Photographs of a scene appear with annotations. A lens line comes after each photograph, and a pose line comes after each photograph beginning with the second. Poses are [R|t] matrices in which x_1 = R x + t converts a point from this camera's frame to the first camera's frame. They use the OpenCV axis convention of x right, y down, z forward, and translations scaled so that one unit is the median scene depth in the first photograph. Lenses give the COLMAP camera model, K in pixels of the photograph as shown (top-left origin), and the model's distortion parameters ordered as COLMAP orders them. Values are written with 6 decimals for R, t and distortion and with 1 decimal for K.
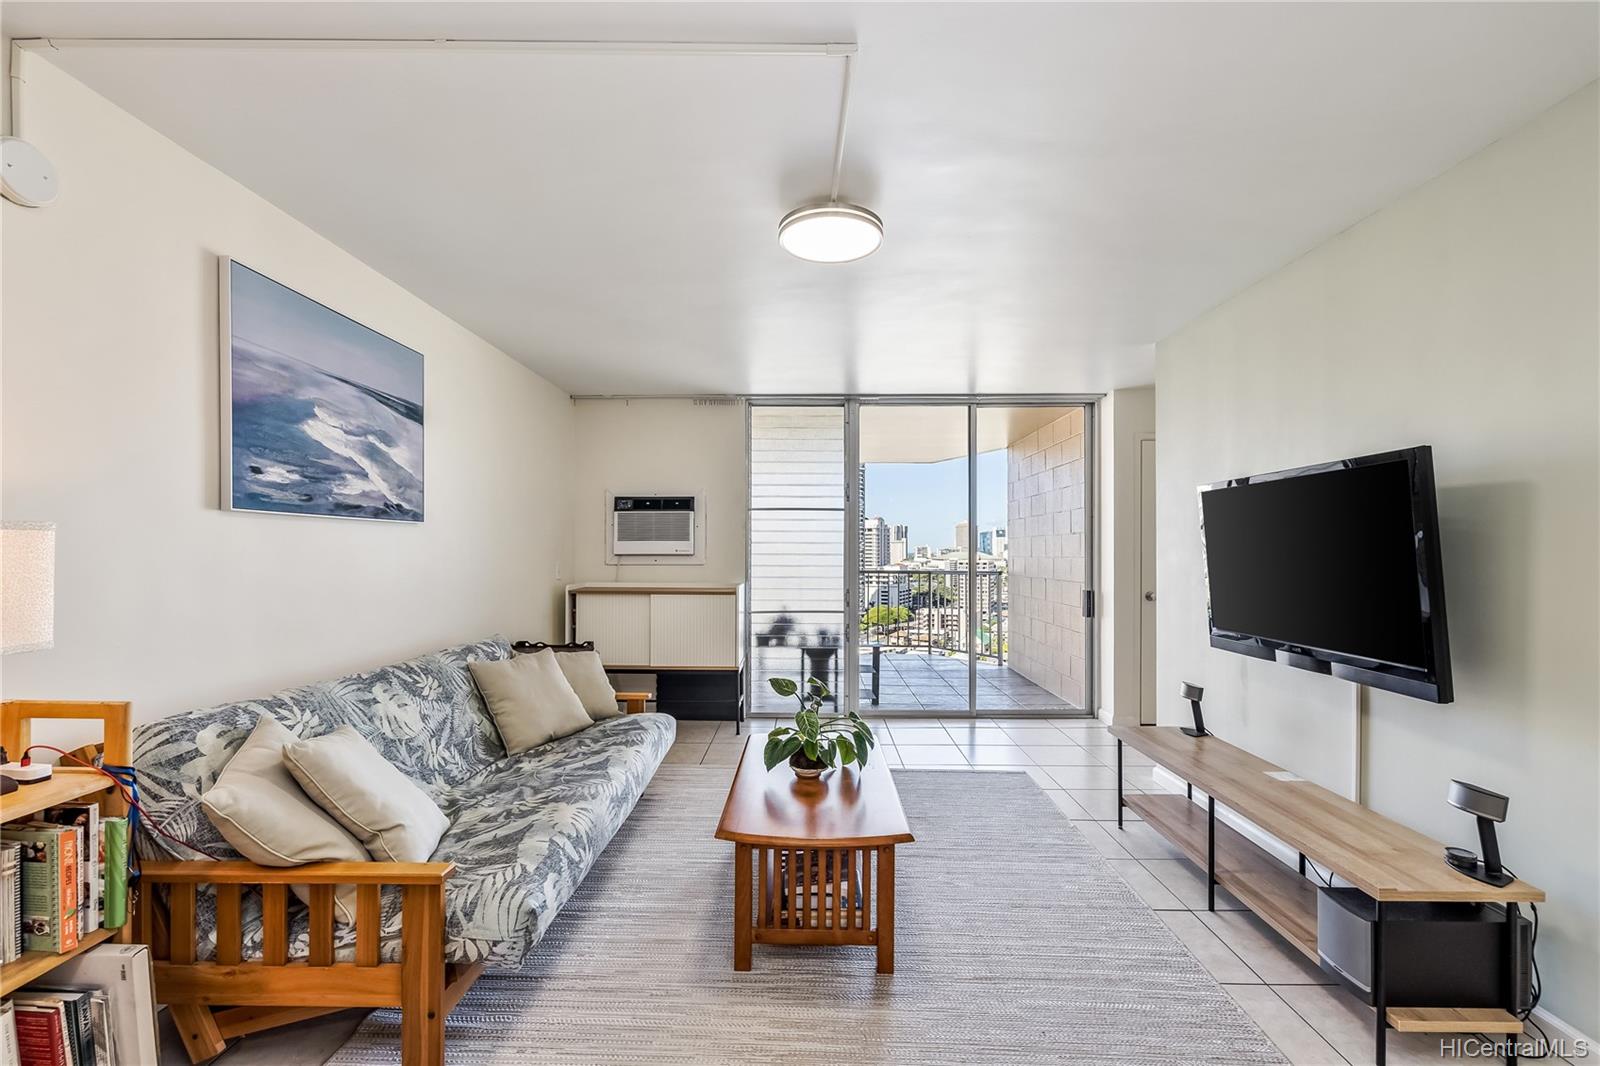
lens RADIAL K [[672.8, 0, 804.1], [0, 672.8, 549.6], [0, 0, 1]] dist [-0.005538, 0.002280]
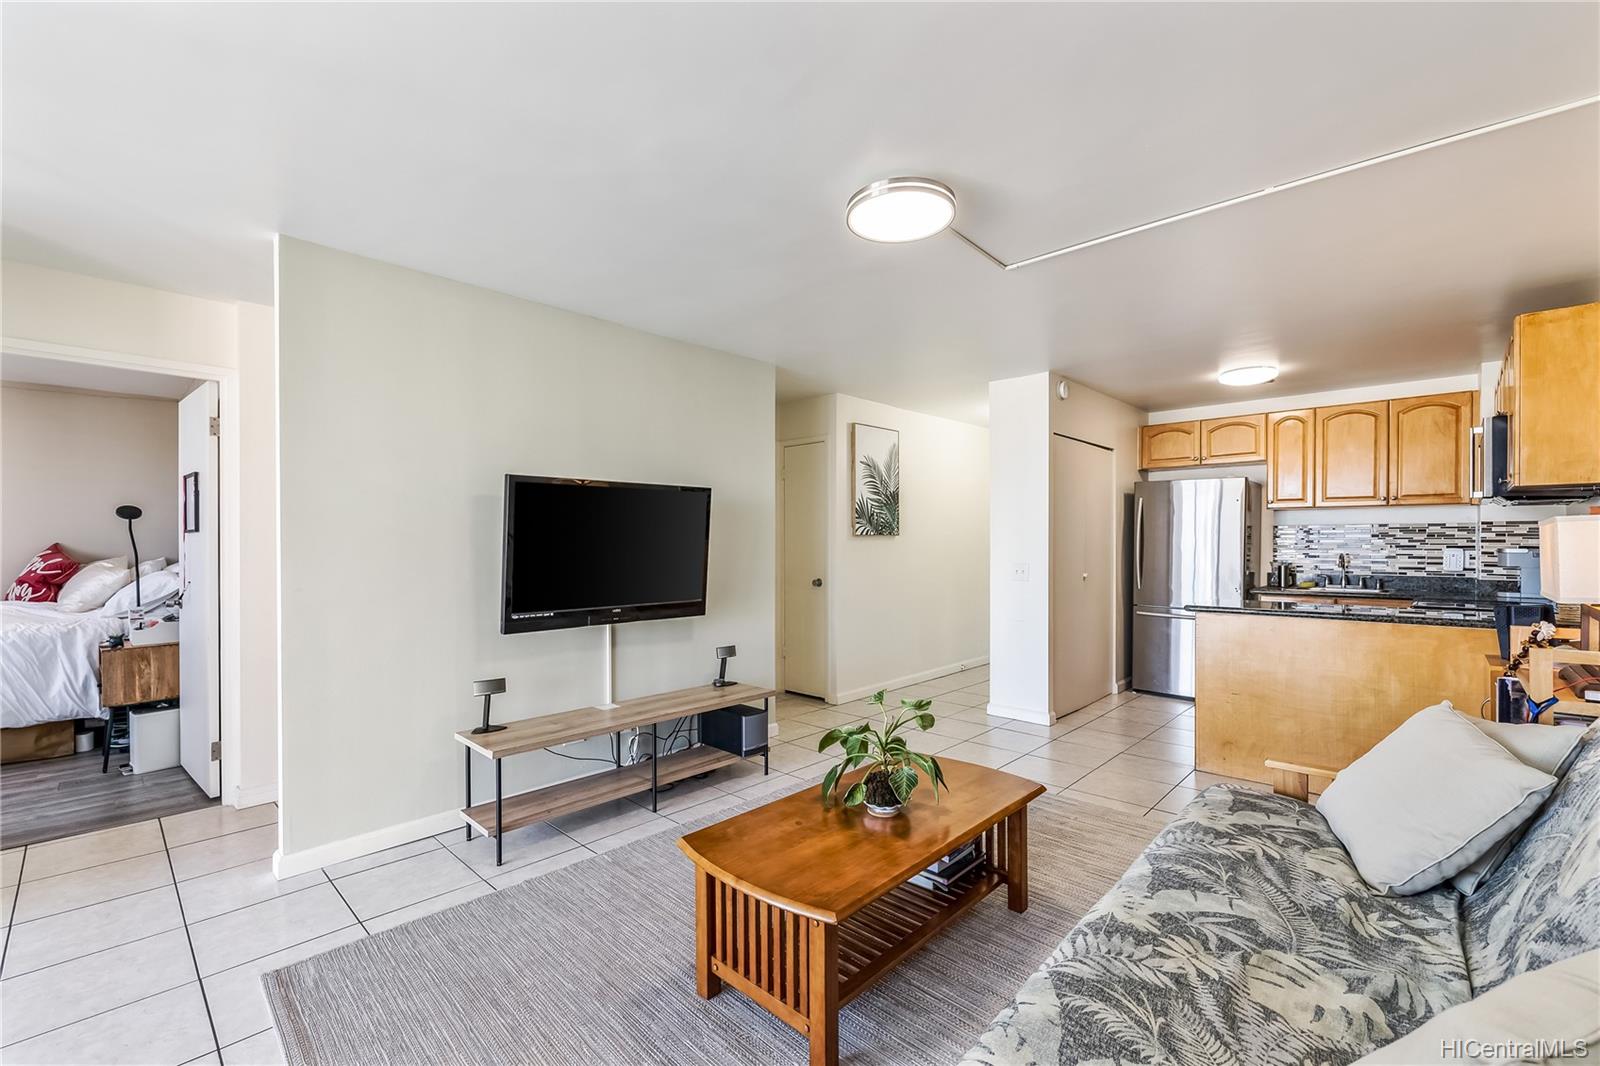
lens RADIAL K [[683.1, 0, 791.9], [0, 683.1, 546.0], [0, 0, 1]] dist [0.008567, -0.002970]
pose [[-0.730858, -0.003787, 0.682519, -0.418427], [0.000493, 0.999981, 0.006077, 0.005294], [-0.682529, 0.004778, -0.730843, 1.470890]]
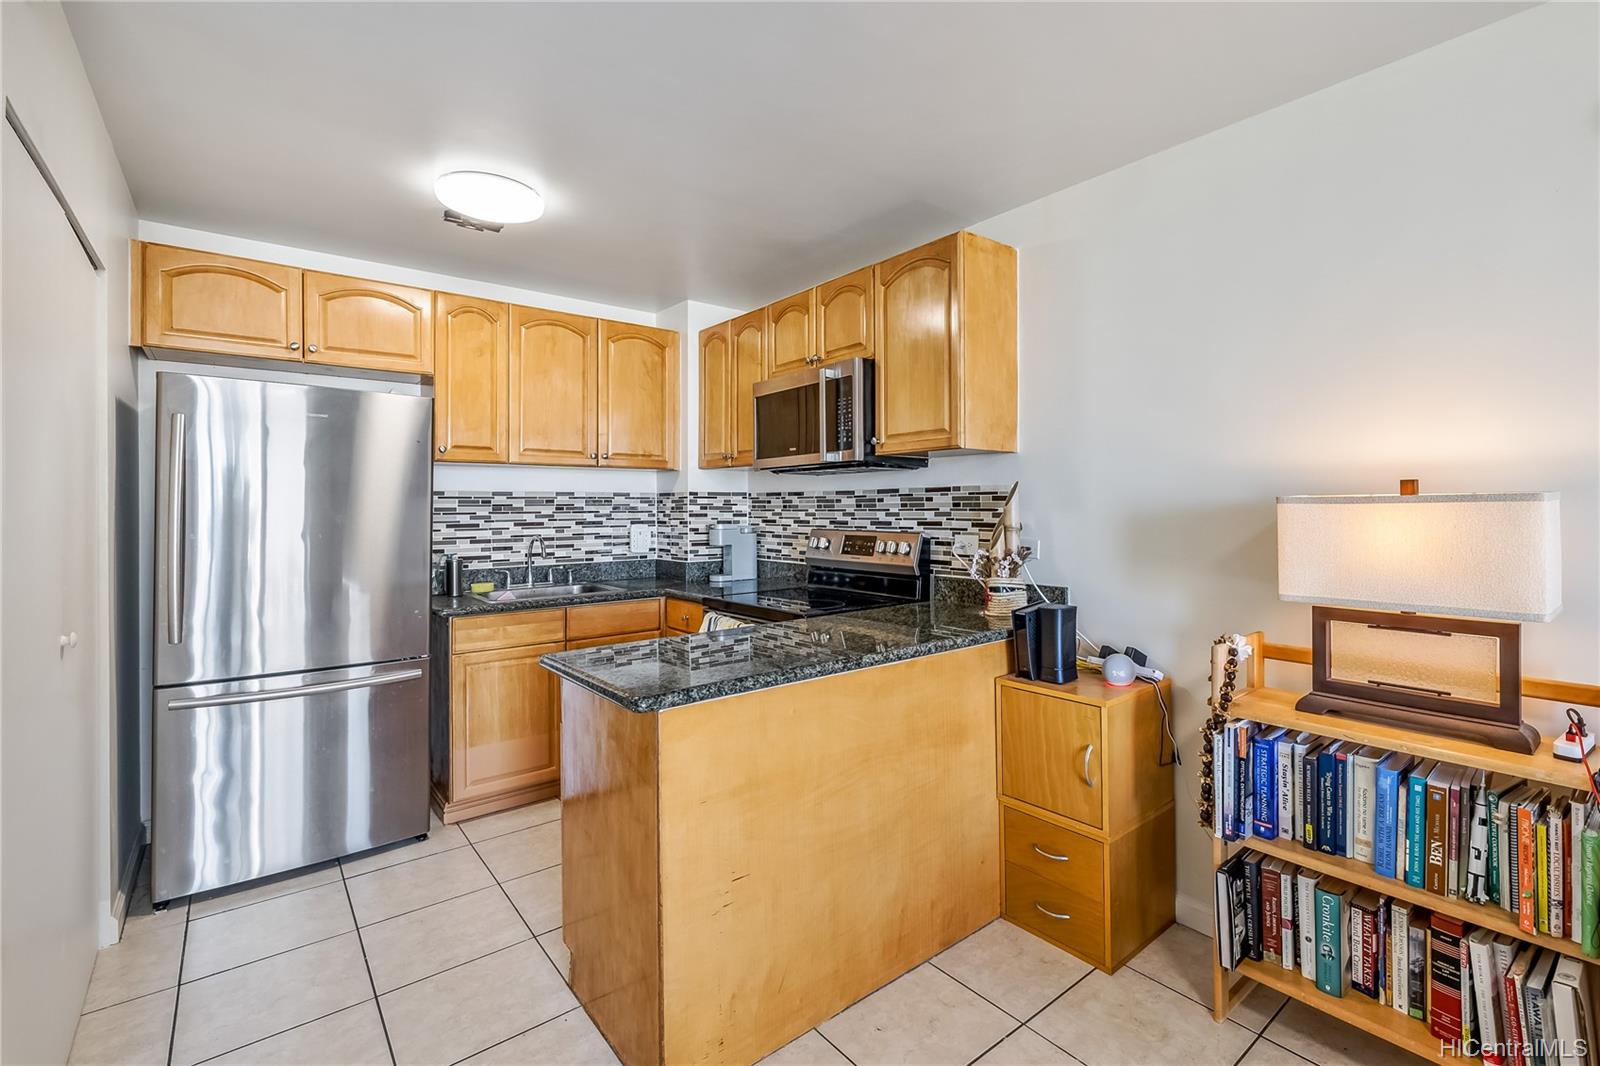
lens RADIAL K [[711.4, 0, 877.0], [0, 711.4, 507.9], [0, 0, 1]] dist [-0.014751, 0.004669]
pose [[-0.738774, 0.004492, -0.673938, 0.133178], [0.004195, 0.999989, 0.002067, -0.011137], [0.673940, -0.001300, -0.738785, 0.499338]]
